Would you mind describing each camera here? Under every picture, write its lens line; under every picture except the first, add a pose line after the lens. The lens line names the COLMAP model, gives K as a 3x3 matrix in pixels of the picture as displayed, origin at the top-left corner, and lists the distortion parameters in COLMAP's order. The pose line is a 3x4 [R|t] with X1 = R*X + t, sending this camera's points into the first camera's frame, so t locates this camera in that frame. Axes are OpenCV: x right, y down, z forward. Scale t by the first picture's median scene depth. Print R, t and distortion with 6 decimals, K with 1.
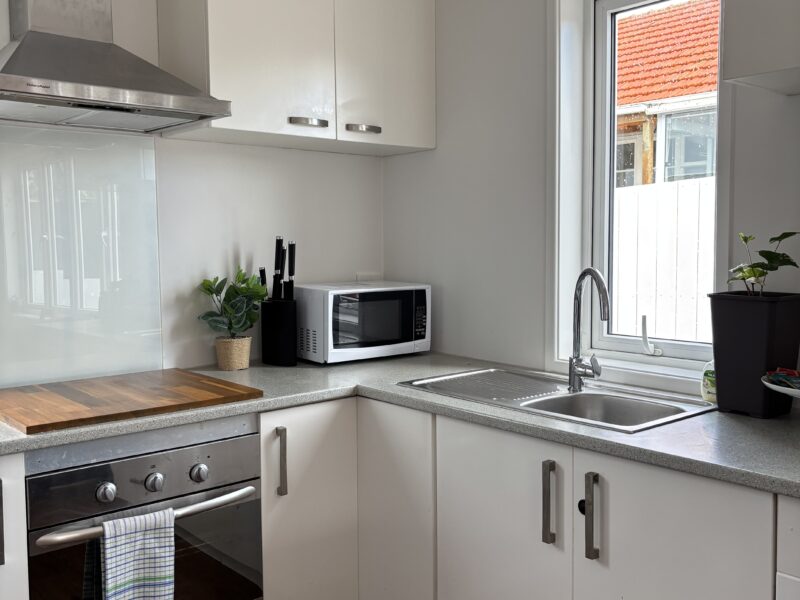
lens RADIAL K [[802.7, 0, 400.0], [0, 802.7, 300.0], [0, 0, 1]] dist [0.147577, -0.381347]
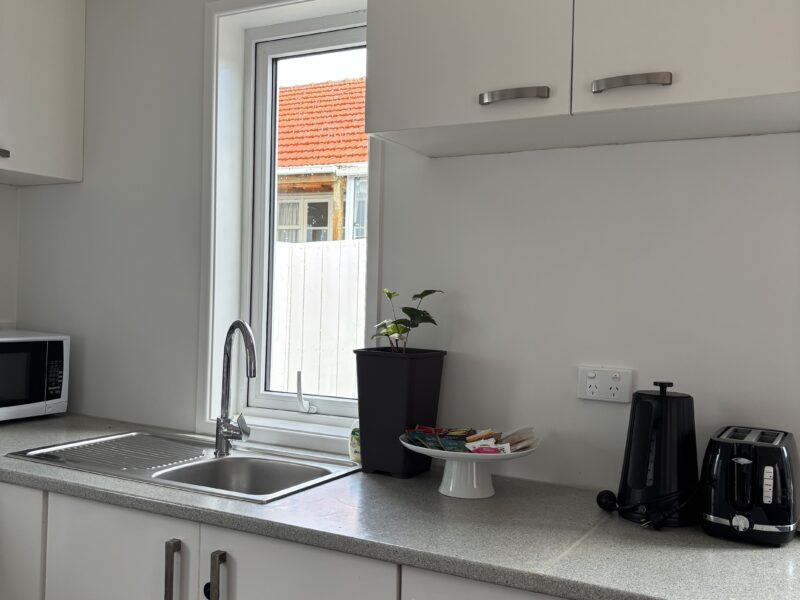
lens RADIAL K [[802.7, 0, 400.0], [0, 802.7, 300.0], [0, 0, 1]] dist [0.147577, -0.381347]
pose [[0.935219, 0.032962, 0.352533, 0.075676], [-0.010093, 0.997735, -0.066513, -0.002992], [-0.353927, 0.058646, 0.933433, 0.065195]]
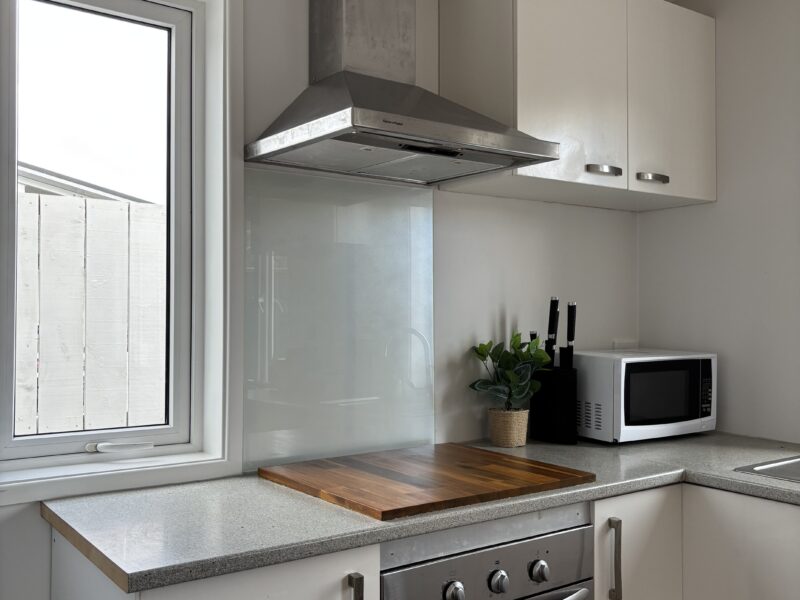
lens RADIAL K [[802.7, 0, 400.0], [0, 802.7, 300.0], [0, 0, 1]] dist [0.147577, -0.381347]
pose [[0.996541, 0.006852, -0.082820, -0.289674], [-0.014268, 0.995904, -0.089289, 0.008411], [0.081869, 0.090162, 0.992557, 0.109674]]
